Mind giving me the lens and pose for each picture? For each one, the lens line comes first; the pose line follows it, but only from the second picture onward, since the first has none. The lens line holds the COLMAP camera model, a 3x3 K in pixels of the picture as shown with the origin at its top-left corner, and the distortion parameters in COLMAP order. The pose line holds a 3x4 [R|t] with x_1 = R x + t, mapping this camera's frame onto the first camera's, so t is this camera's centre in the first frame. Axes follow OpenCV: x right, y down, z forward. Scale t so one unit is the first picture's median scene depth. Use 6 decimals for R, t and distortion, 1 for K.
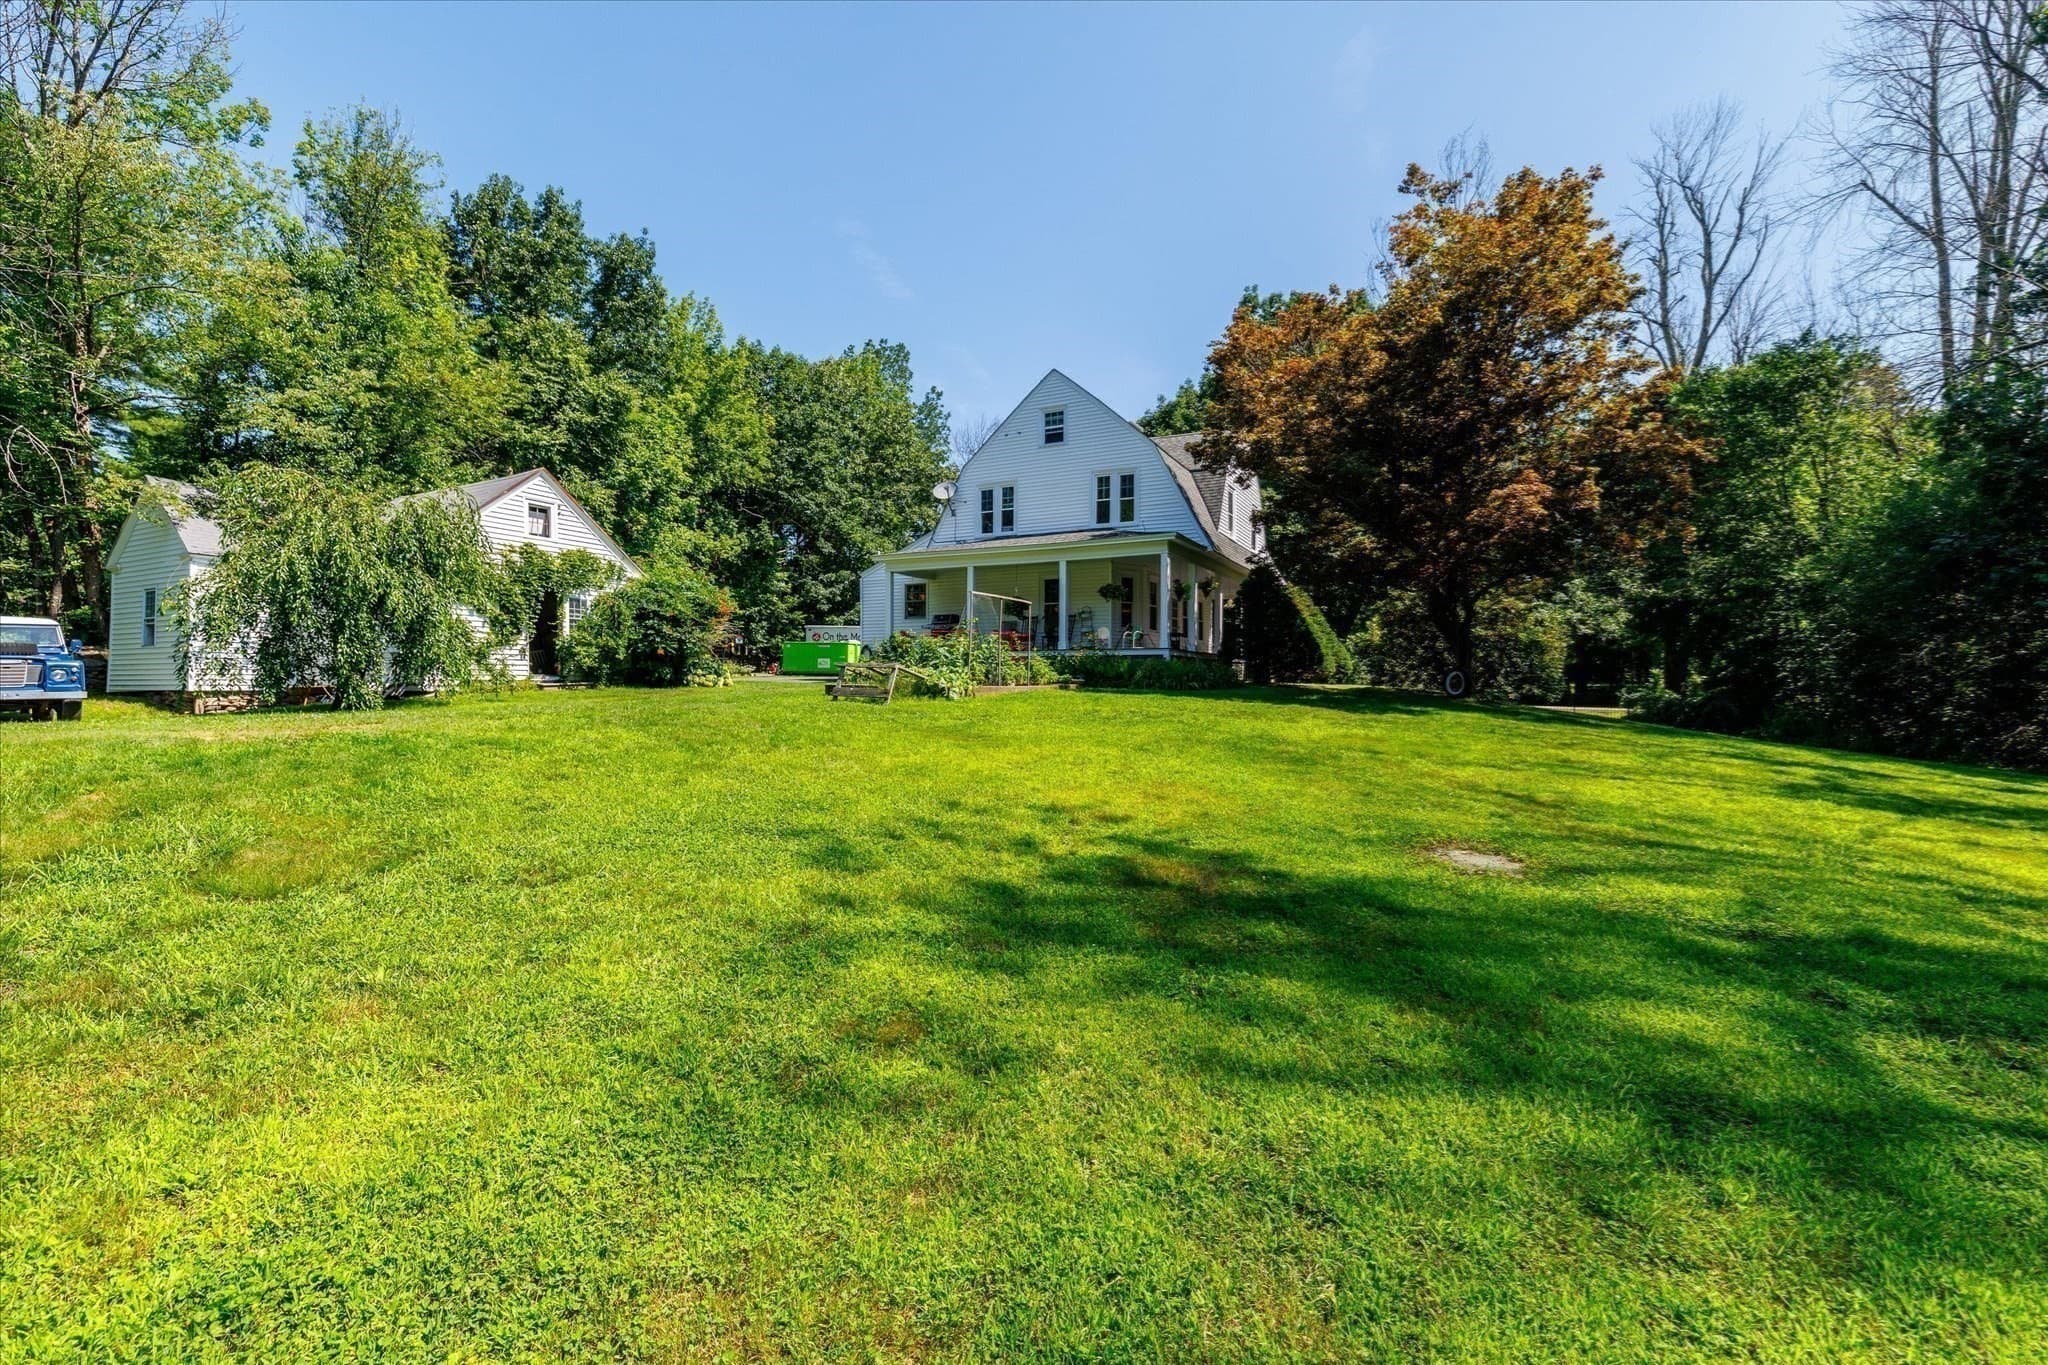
lens RADIAL K [[882.0, 0, 1028.8], [0, 882.0, 681.5], [0, 0, 1]] dist [-0.001806, 0.002056]
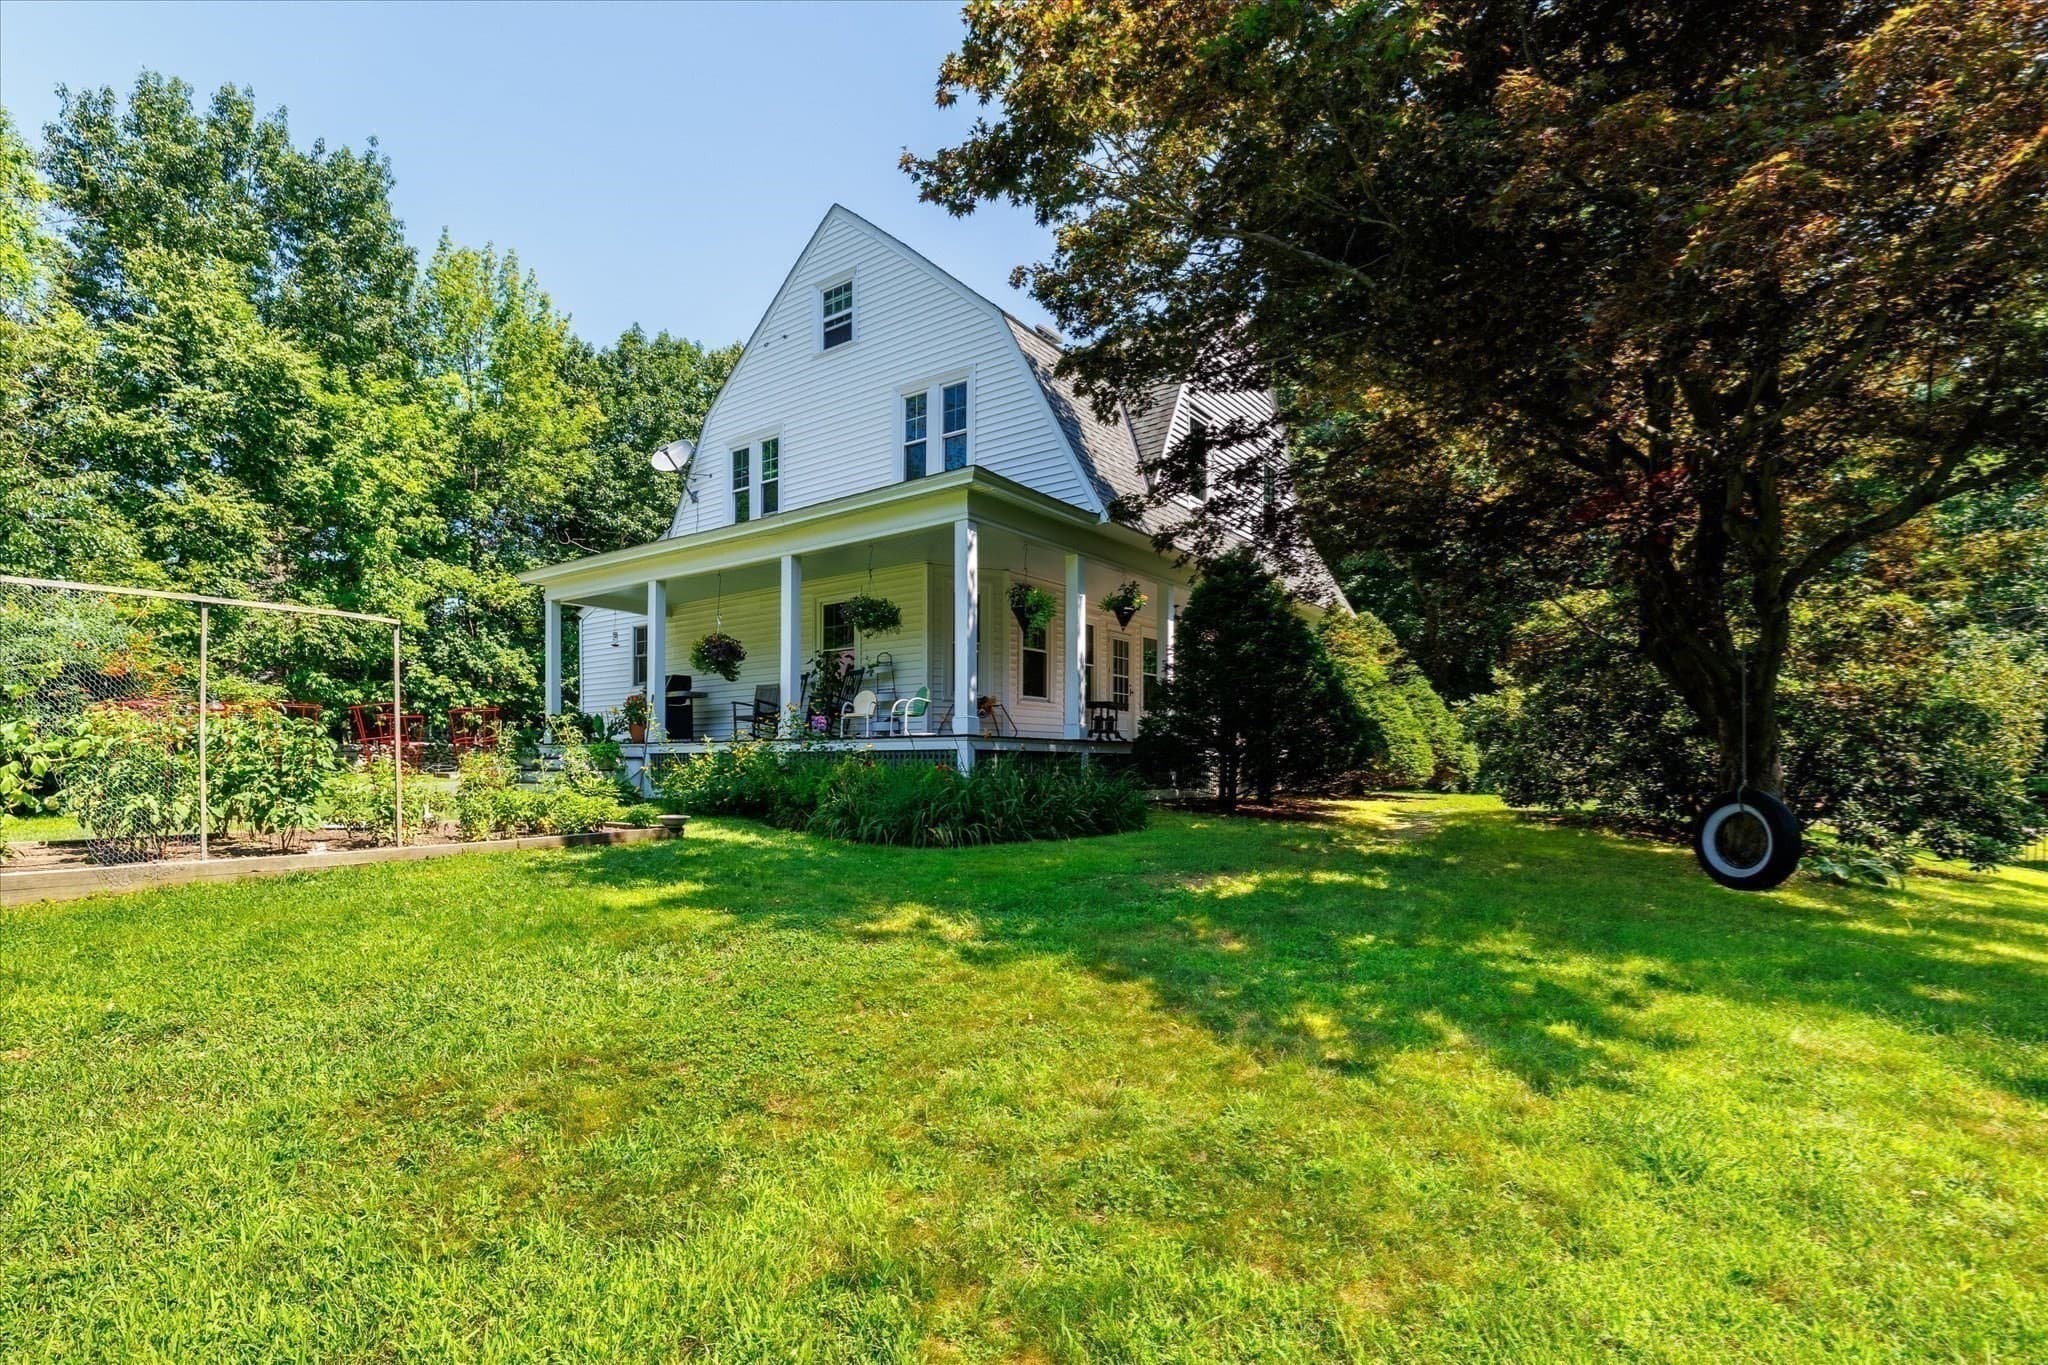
lens RADIAL K [[926.1, 0, 952.7], [0, 926.1, 754.6], [0, 0, 1]] dist [0.001778, 0.000182]
pose [[0.976106, -0.002262, -0.217283, 0.216913], [0.001421, 0.999991, -0.004028, -0.021941], [0.217291, 0.003623, 0.976100, 0.472204]]
